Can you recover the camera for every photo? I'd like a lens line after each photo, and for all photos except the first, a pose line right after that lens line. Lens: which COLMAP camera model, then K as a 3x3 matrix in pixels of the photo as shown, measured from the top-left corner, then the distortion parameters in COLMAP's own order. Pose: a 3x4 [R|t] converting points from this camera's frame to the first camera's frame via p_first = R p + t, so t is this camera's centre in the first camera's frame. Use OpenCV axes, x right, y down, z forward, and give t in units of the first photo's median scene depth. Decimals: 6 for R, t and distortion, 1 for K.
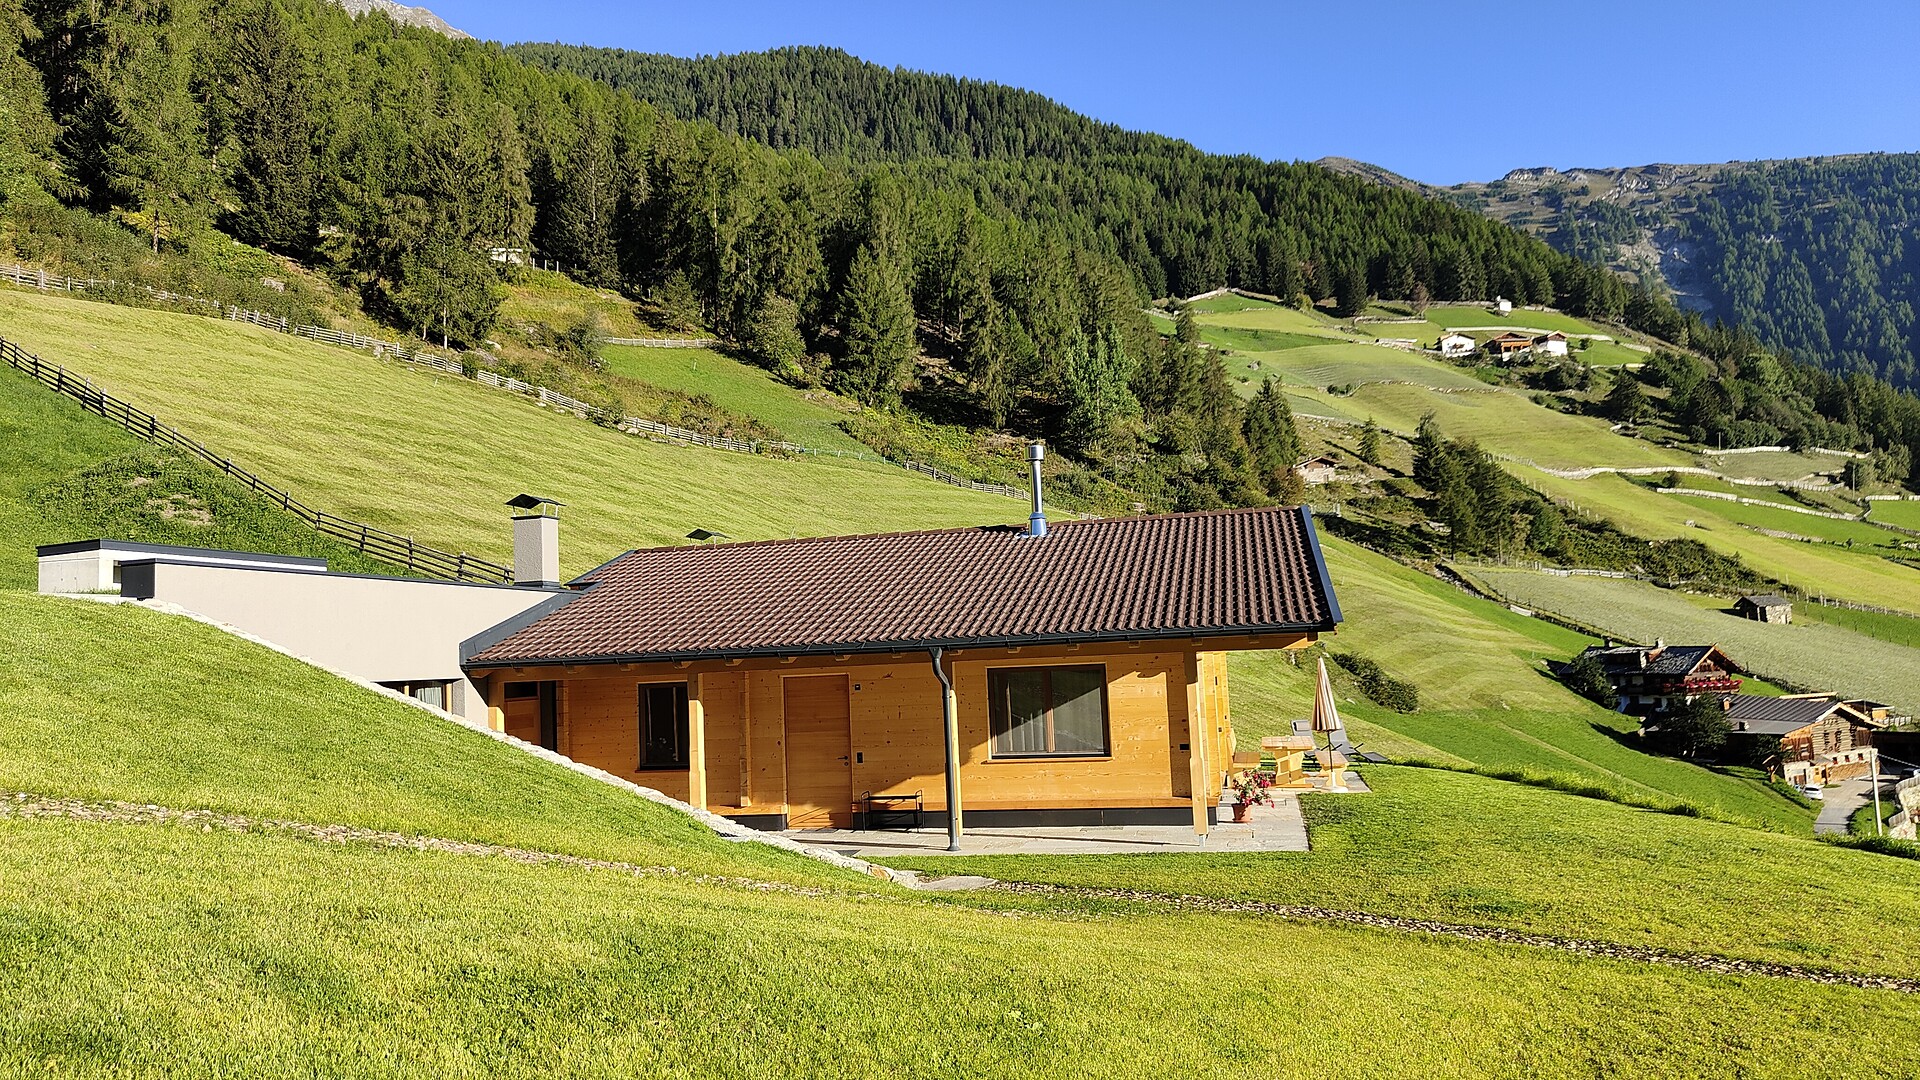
lens RADIAL K [[1386.2, 0, 960.0], [0, 1386.2, 540.0], [0, 0, 1]] dist [0.005802, 0.006369]
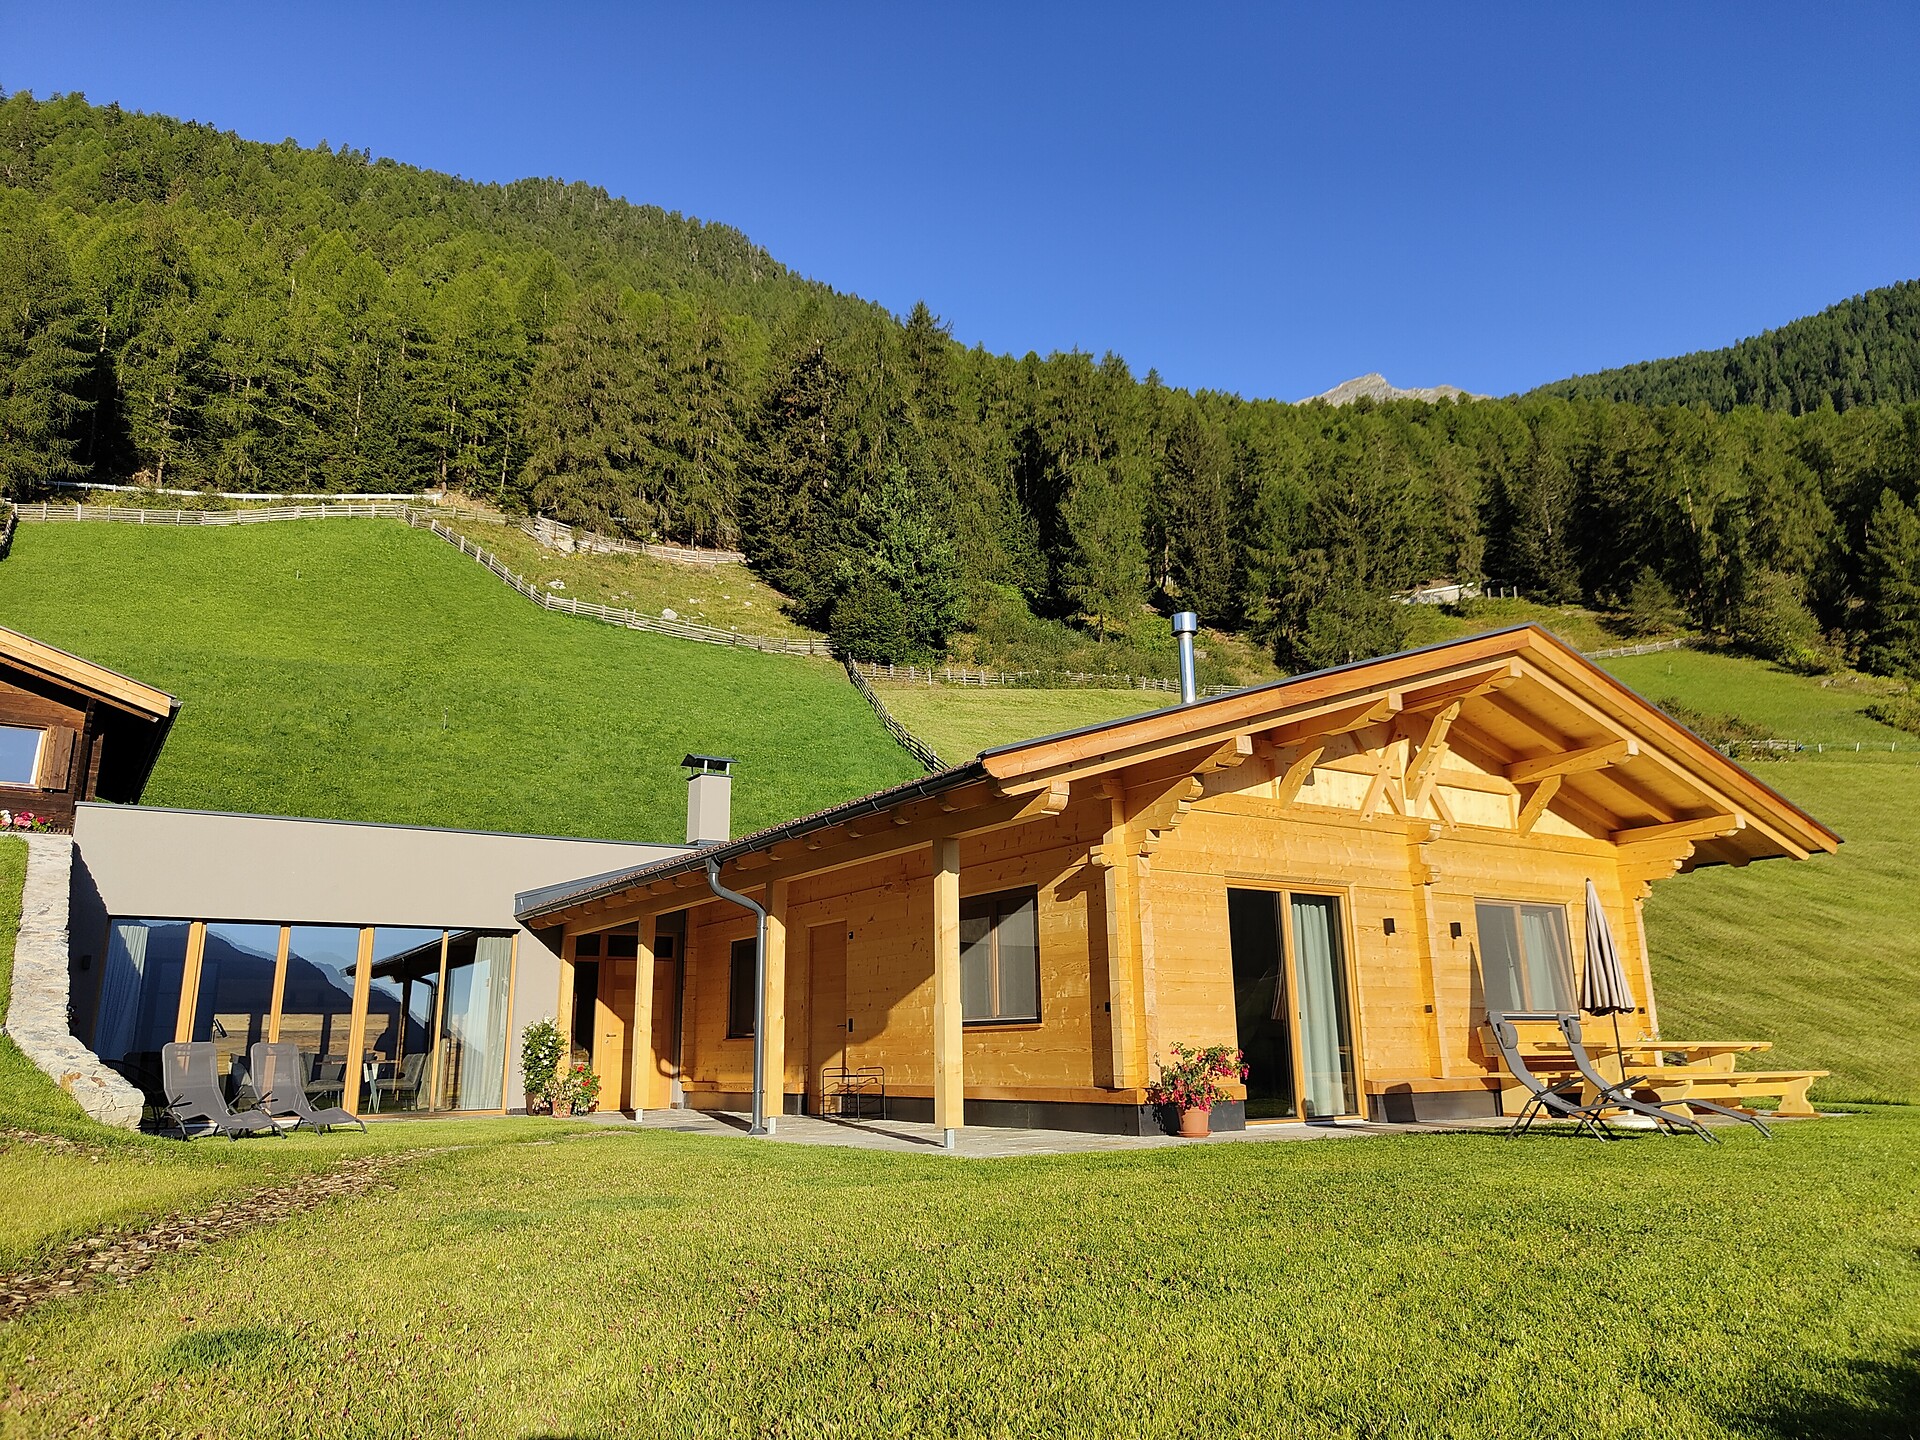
lens RADIAL K [[1373.8, 0, 959.2], [0, 1373.8, 687.2], [0, 0, 1]] dist [0.004427, -0.000034]
pose [[0.705775, -0.154486, -0.691387, 0.086663], [0.043650, 0.983562, -0.175213, 0.017114], [0.707091, 0.093482, 0.700917, 0.075920]]
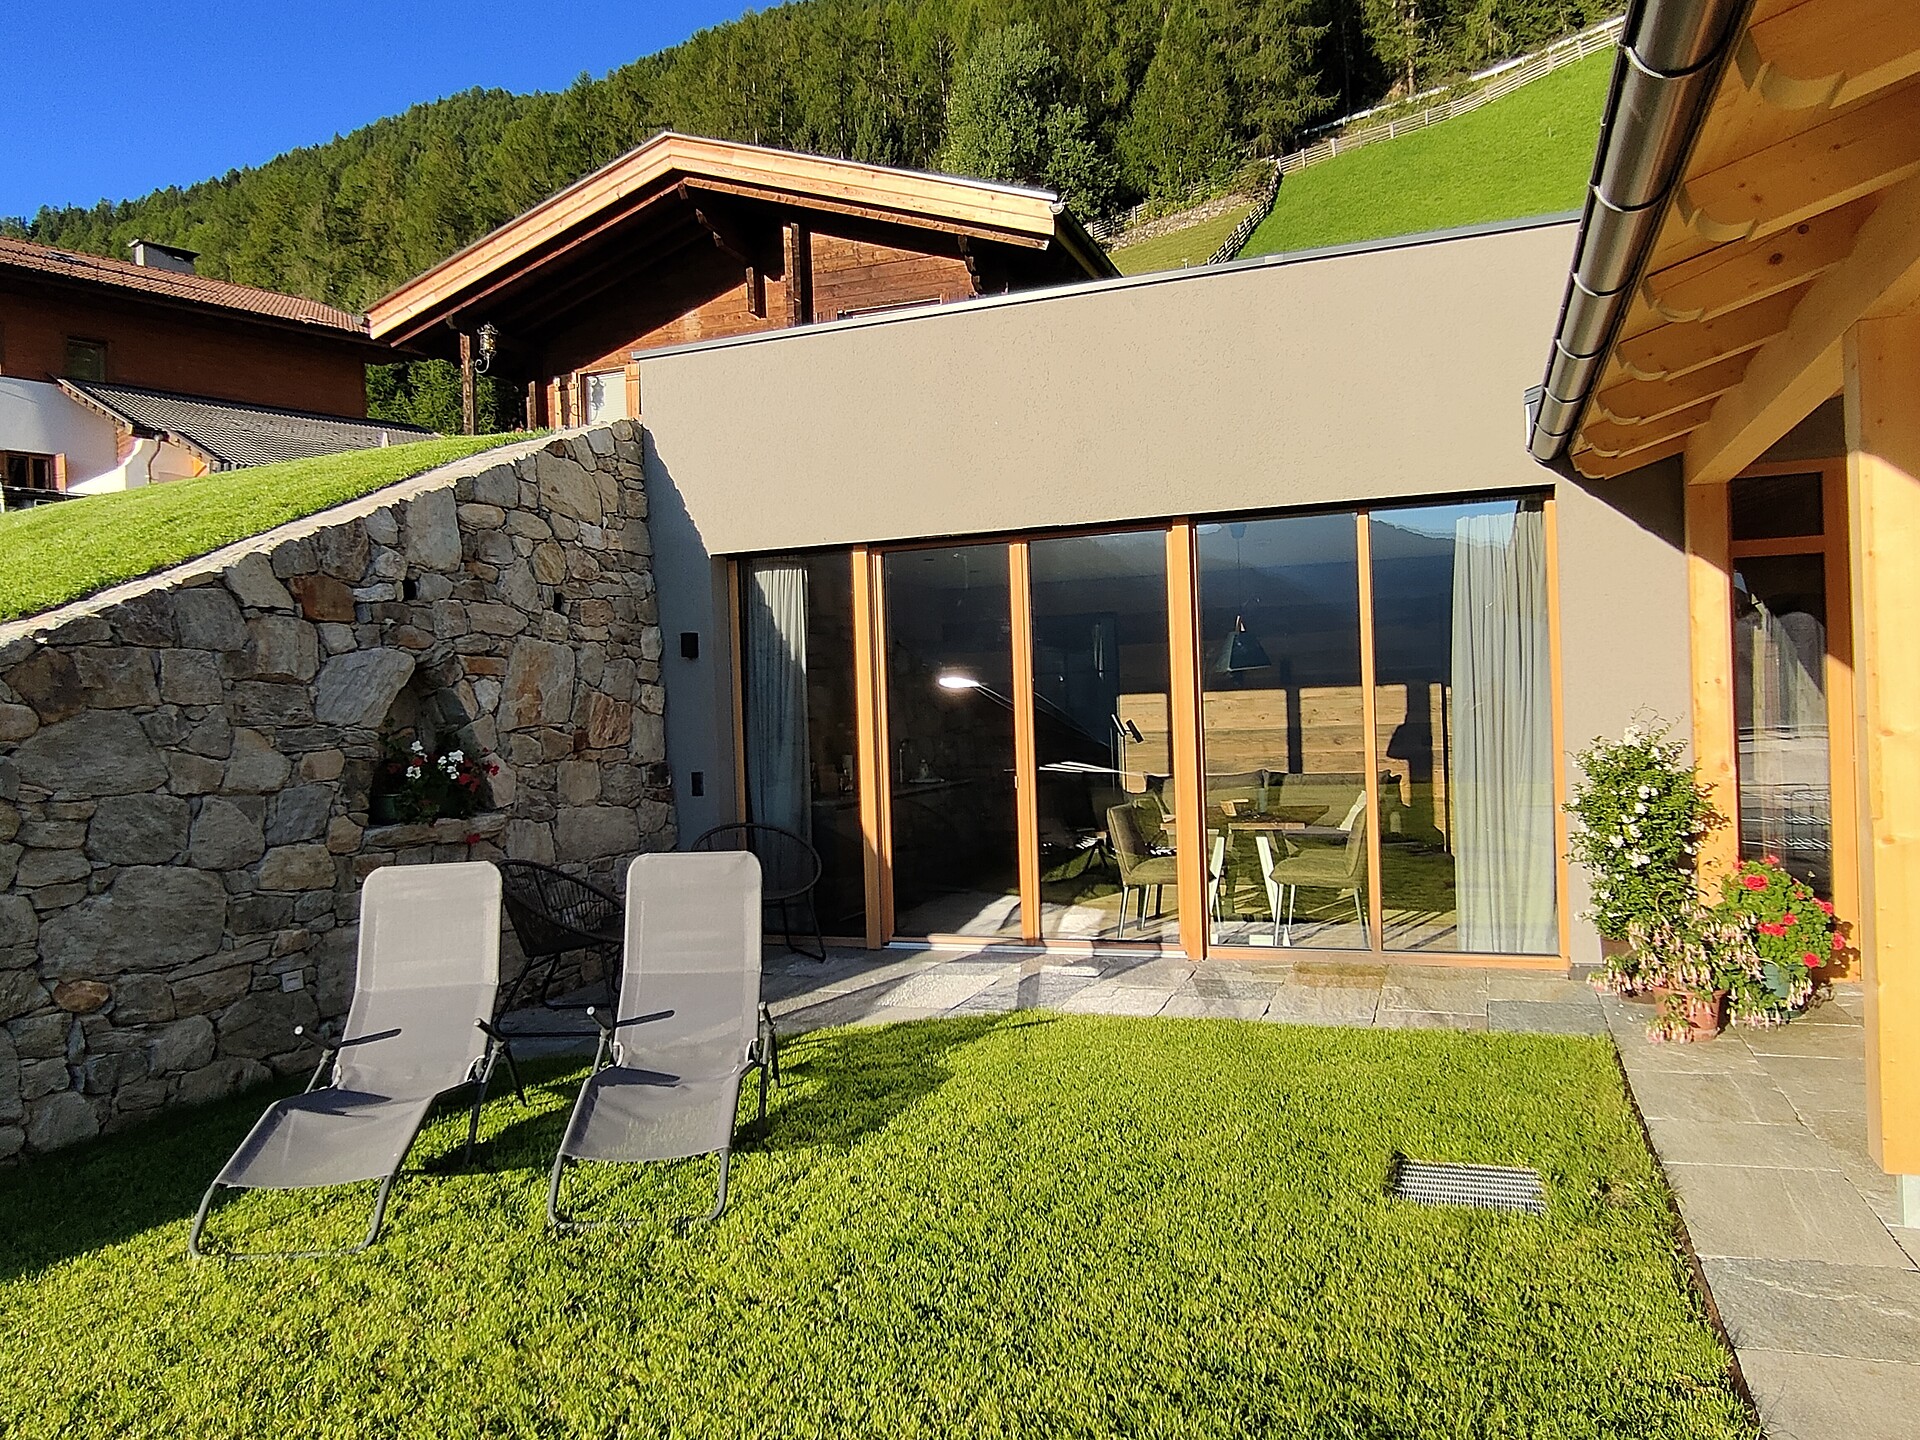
lens RADIAL K [[1365.8, 0, 960.0], [0, 1365.8, 720.0], [0, 0, 1]] dist [-0.000275, -0.002147]
pose [[-0.148445, 0.054042, -0.987443, 0.002644], [0.121122, 0.991982, 0.036081, 0.019146], [0.981475, -0.114245, -0.153800, 0.133485]]
